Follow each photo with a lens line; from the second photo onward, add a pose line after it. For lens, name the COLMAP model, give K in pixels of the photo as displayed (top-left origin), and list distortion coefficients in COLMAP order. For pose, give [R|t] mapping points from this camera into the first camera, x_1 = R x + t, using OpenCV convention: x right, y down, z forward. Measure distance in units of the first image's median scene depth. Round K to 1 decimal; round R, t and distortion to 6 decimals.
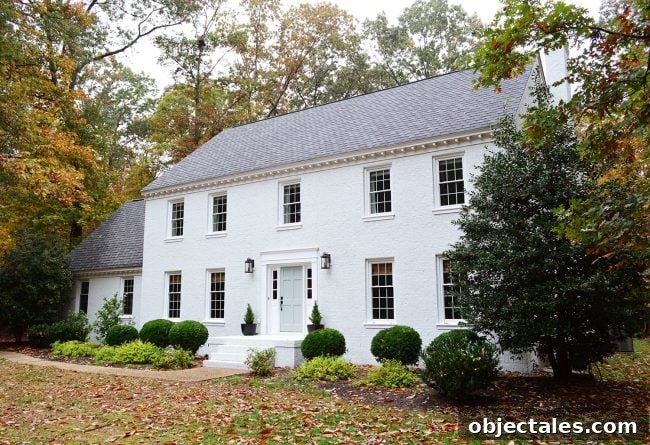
lens RADIAL K [[514.5, 0, 314.4], [0, 514.5, 232.9], [0, 0, 1]] dist [-0.001222, 0.003681]
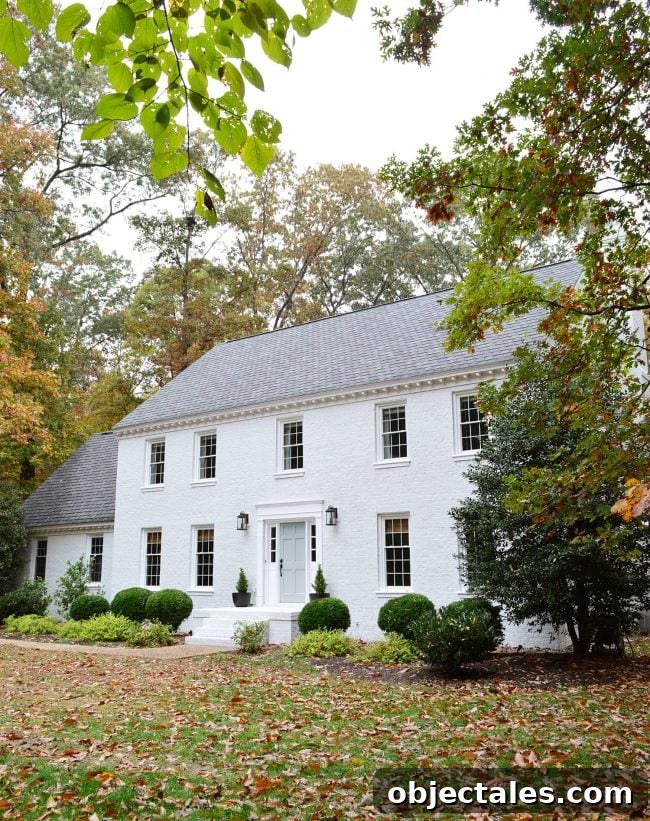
lens RADIAL K [[756.6, 0, 325.0], [0, 756.6, 410.5], [0, 0, 1]] dist [-0.001087, 0.000096]
pose [[0.998742, -0.015314, -0.047746, 0.062044], [0.012262, 0.997901, -0.063579, -0.032673], [0.048619, 0.062914, 0.996834, -0.199683]]
